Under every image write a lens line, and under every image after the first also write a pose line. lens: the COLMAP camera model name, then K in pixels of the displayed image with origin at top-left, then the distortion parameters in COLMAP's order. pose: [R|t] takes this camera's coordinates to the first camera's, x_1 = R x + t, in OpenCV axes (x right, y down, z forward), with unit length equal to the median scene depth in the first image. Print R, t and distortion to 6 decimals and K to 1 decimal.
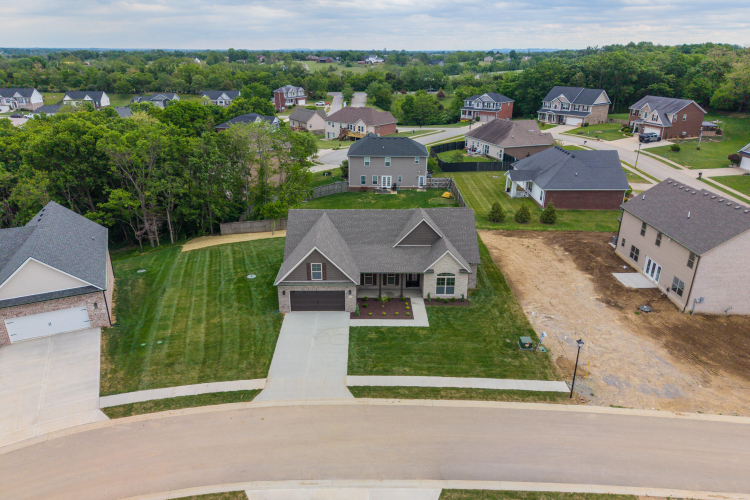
lens RADIAL K [[498.2, 0, 383.7], [0, 498.2, 250.2], [0, 0, 1]] dist [0.032031, -0.035926]
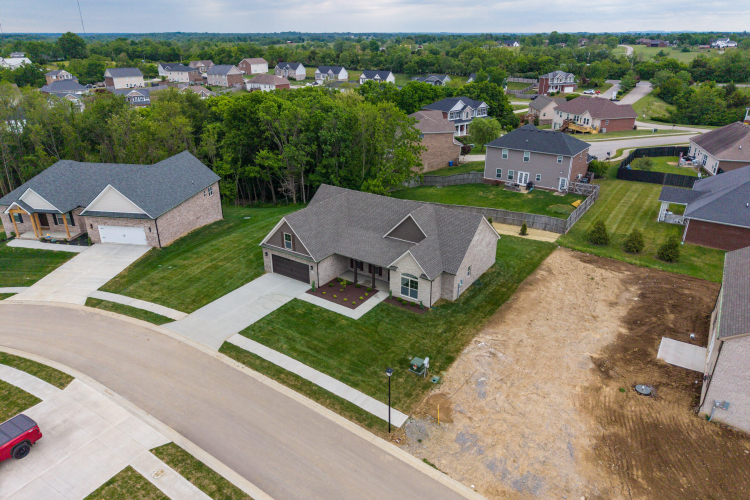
lens RADIAL K [[498.2, 0, 383.7], [0, 498.2, 250.2], [0, 0, 1]] dist [0.032031, -0.035926]
pose [[0.824764, 0.220411, -0.520753, 0.405689], [-0.205525, 0.974771, 0.087067, -0.050503], [0.526806, 0.035219, 0.849256, 0.125198]]
